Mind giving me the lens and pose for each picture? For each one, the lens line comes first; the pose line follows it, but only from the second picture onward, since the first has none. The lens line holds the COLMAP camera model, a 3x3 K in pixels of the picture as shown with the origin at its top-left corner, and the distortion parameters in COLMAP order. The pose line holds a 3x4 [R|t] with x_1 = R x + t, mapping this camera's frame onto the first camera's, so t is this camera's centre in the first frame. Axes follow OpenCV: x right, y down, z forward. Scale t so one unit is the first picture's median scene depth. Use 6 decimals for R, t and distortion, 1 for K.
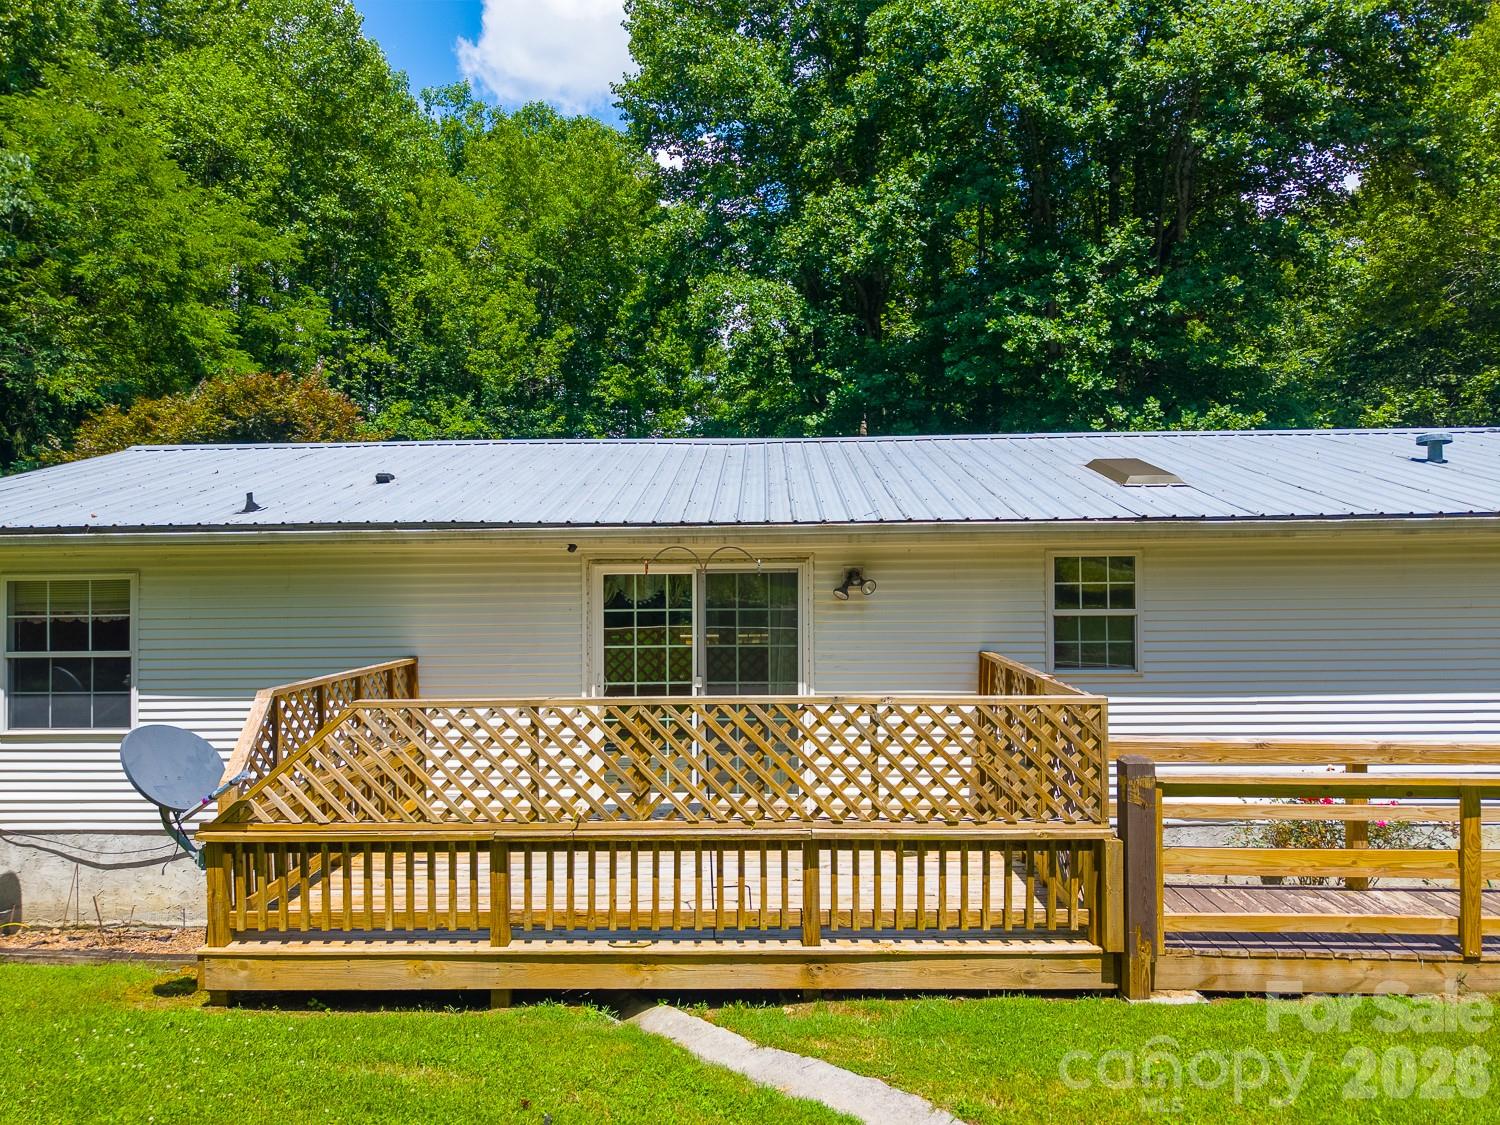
lens RADIAL K [[1030.4, 0, 749.9], [0, 1030.4, 563.7], [0, 0, 1]] dist [0.005490, -0.005387]
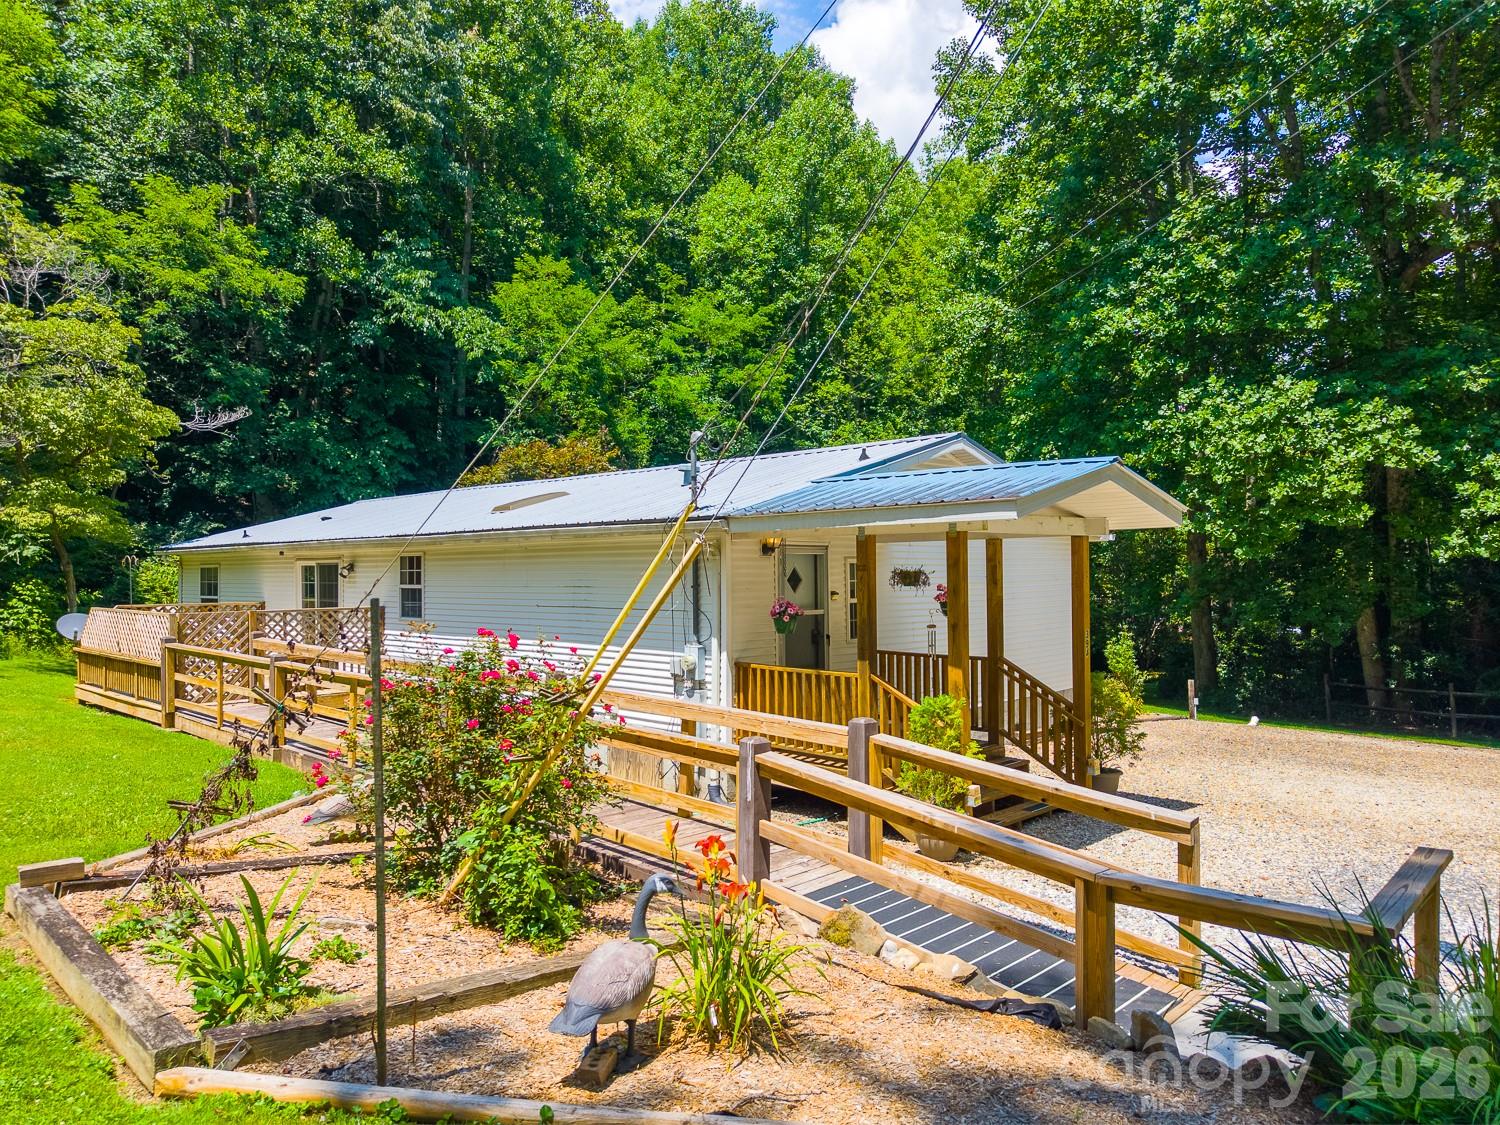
lens RADIAL K [[1030.4, 0, 748.8], [0, 1030.4, 563.9], [0, 0, 1]] dist [0.005490, -0.005387]
pose [[0.737928, -0.000949, -0.674879, 0.687908], [0.007958, 0.999942, 0.007295, -0.000489], [0.674833, -0.010754, 0.737893, 0.017592]]
